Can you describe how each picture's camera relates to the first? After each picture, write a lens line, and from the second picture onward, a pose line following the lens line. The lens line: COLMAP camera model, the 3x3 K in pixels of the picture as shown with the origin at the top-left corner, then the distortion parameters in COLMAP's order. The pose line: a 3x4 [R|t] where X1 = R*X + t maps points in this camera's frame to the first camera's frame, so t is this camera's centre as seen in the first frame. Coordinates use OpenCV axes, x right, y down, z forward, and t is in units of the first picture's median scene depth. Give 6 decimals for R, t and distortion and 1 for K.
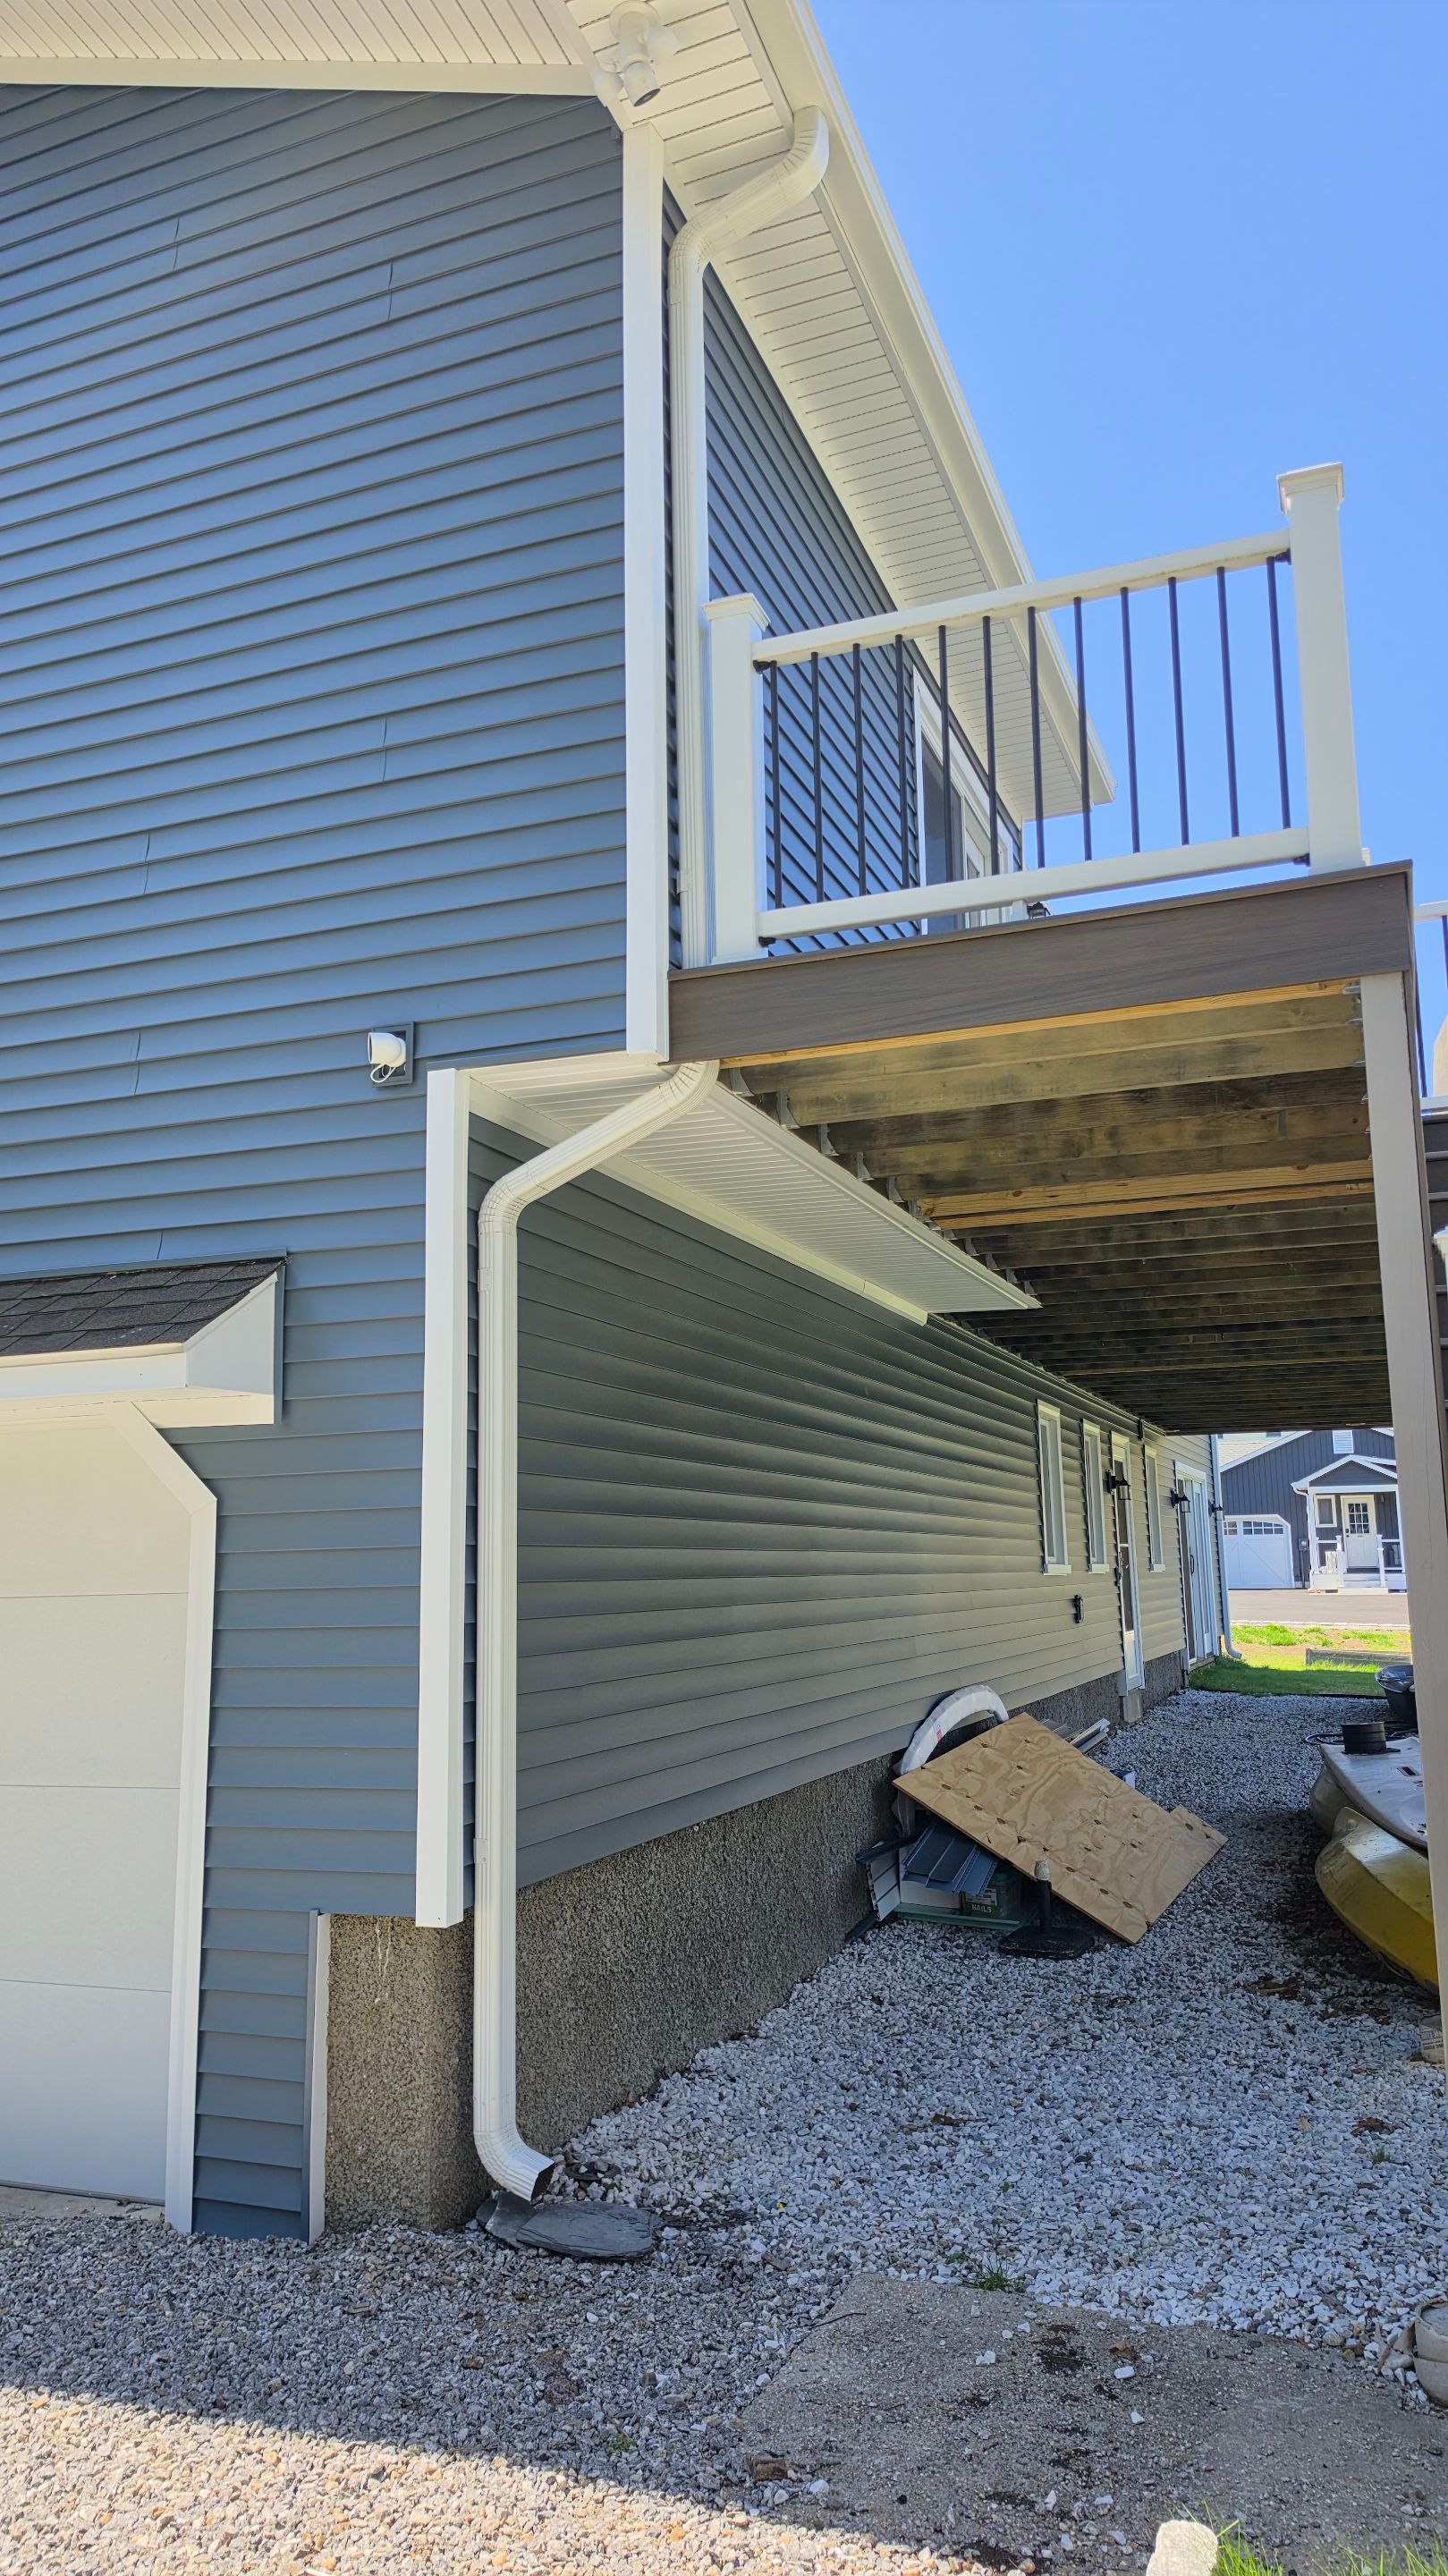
lens RADIAL K [[1747.6, 0, 724.0], [0, 1747.6, 1288.0], [0, 0, 1]] dist [0.070879, -0.067671]
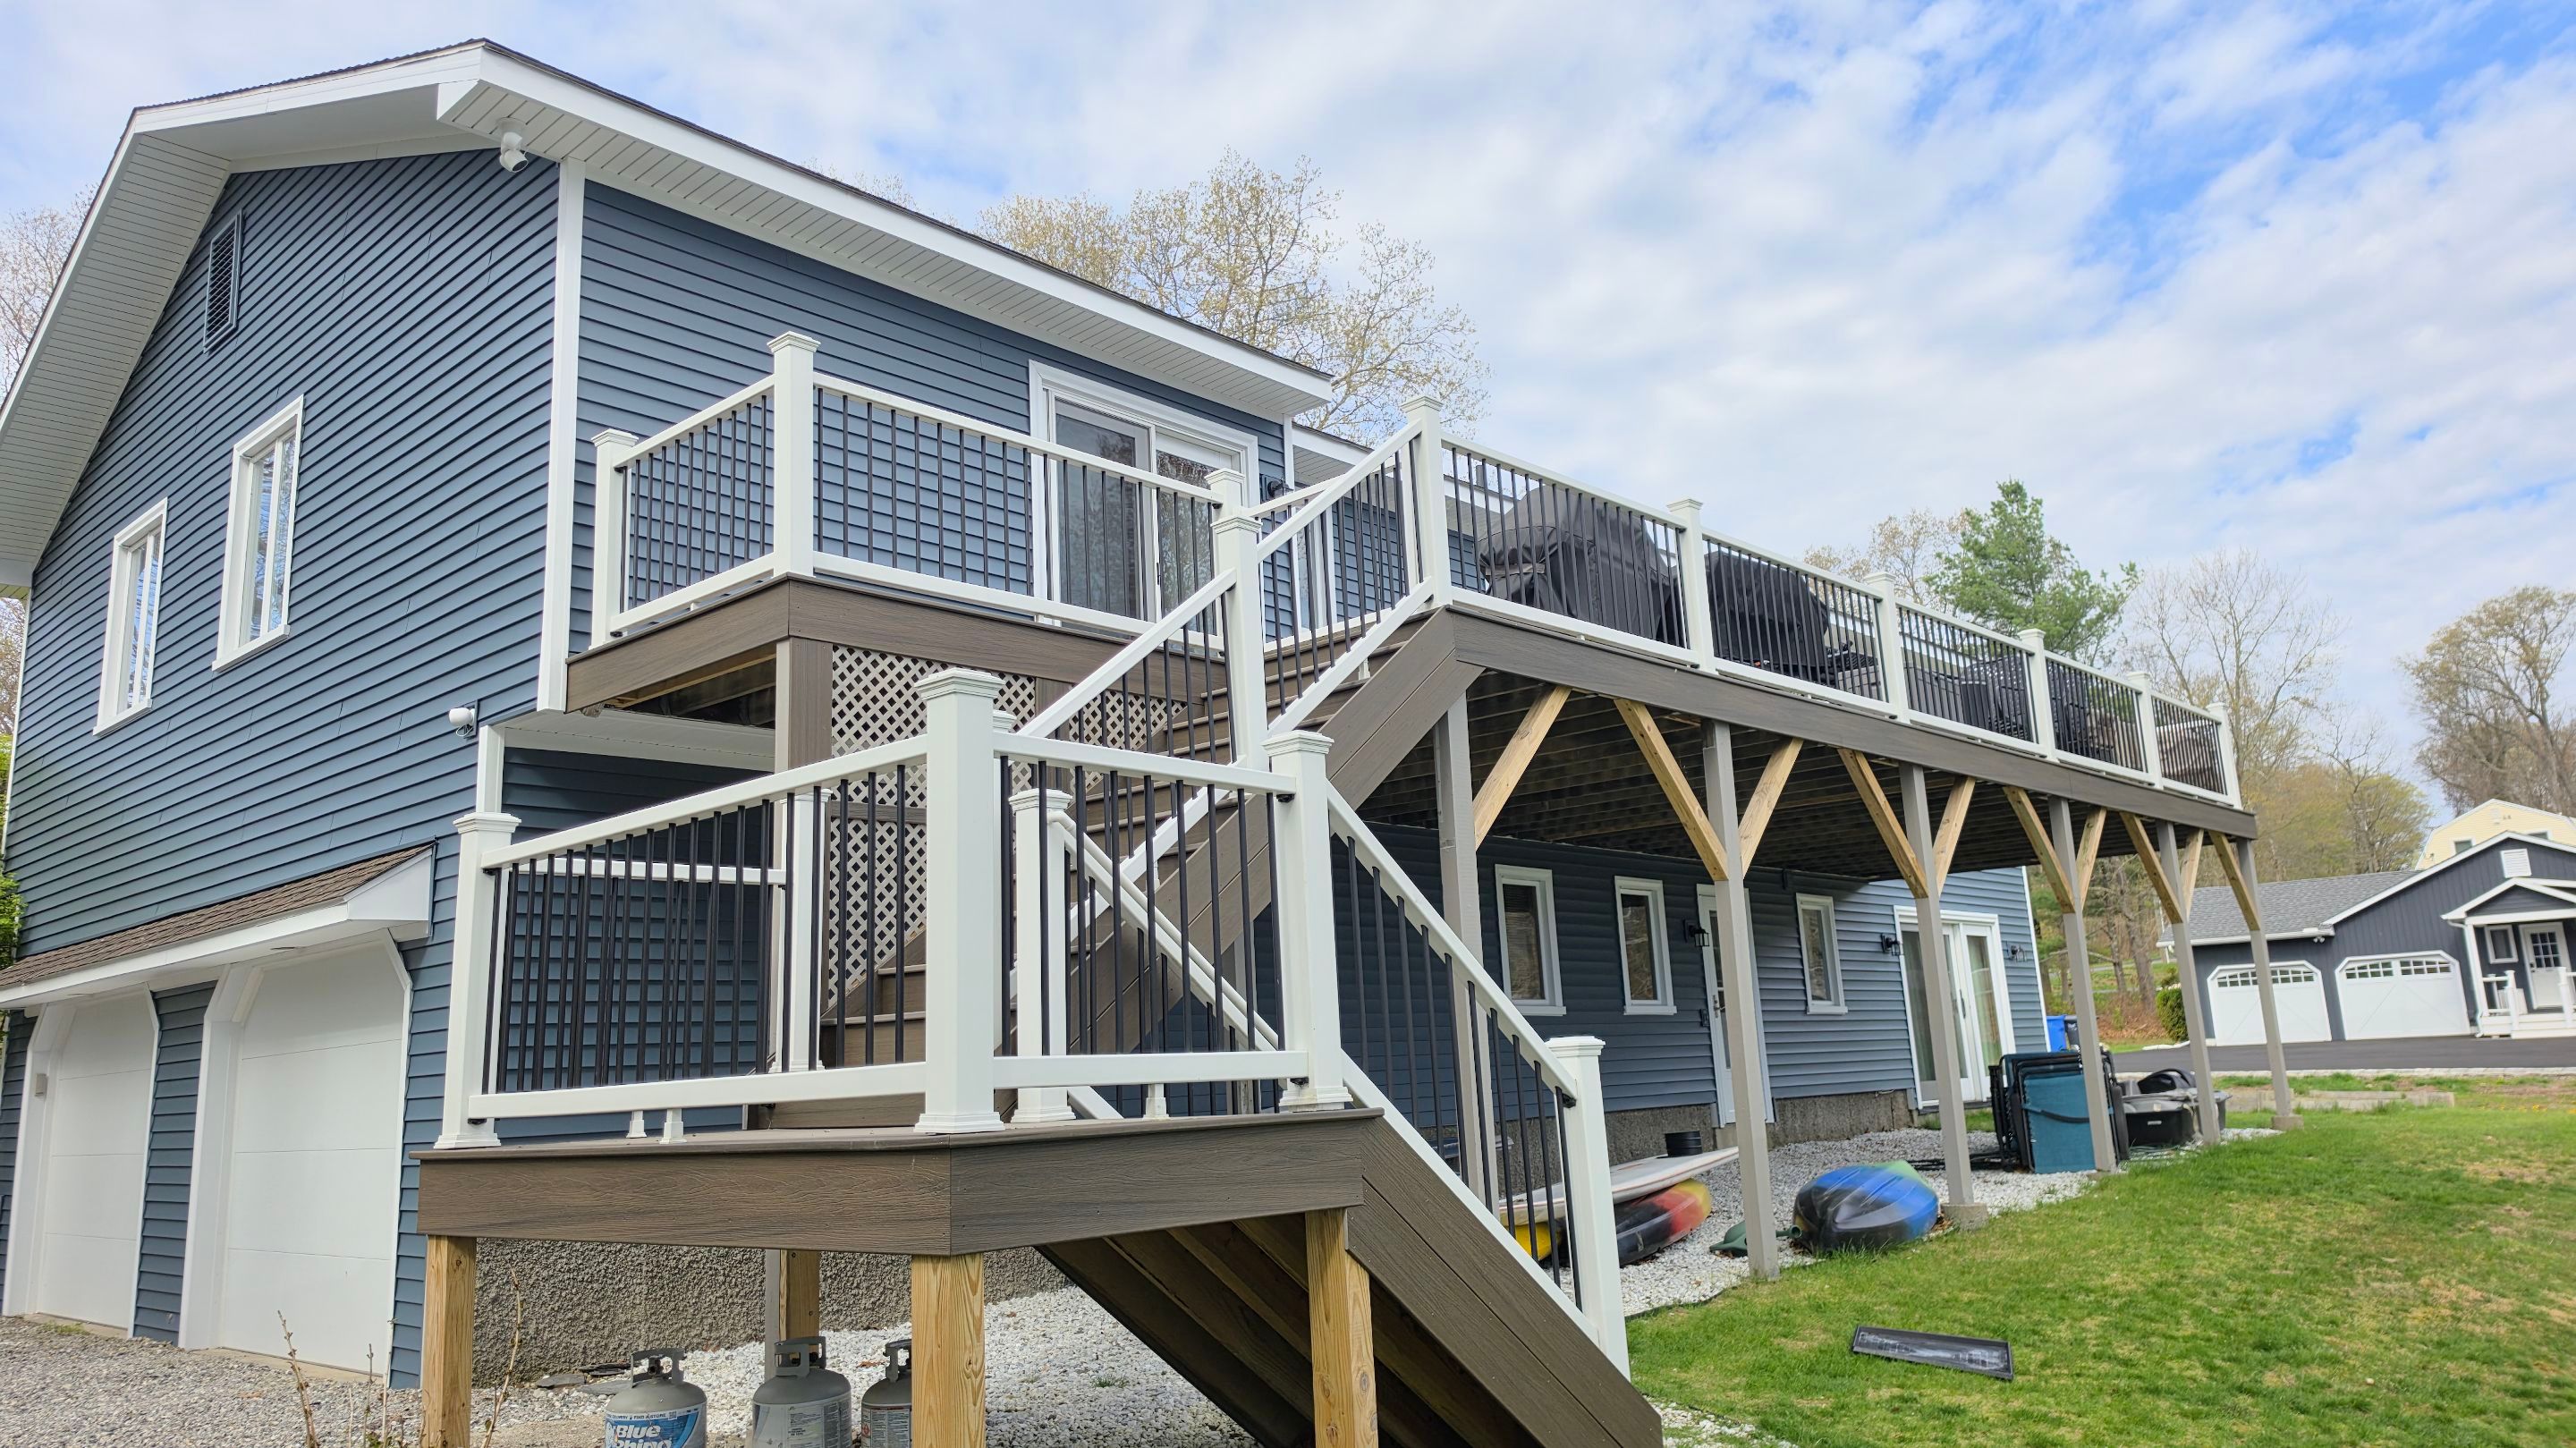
lens RADIAL K [[1763.3, 0, 1288.0], [0, 1763.3, 724.0], [0, 0, 1]] dist [0.066134, -0.065175]
pose [[0.928464, -0.097049, -0.358520, 1.198096], [0.088727, 0.995267, -0.039636, 0.014112], [0.360670, 0.004991, 0.932680, -0.360013]]
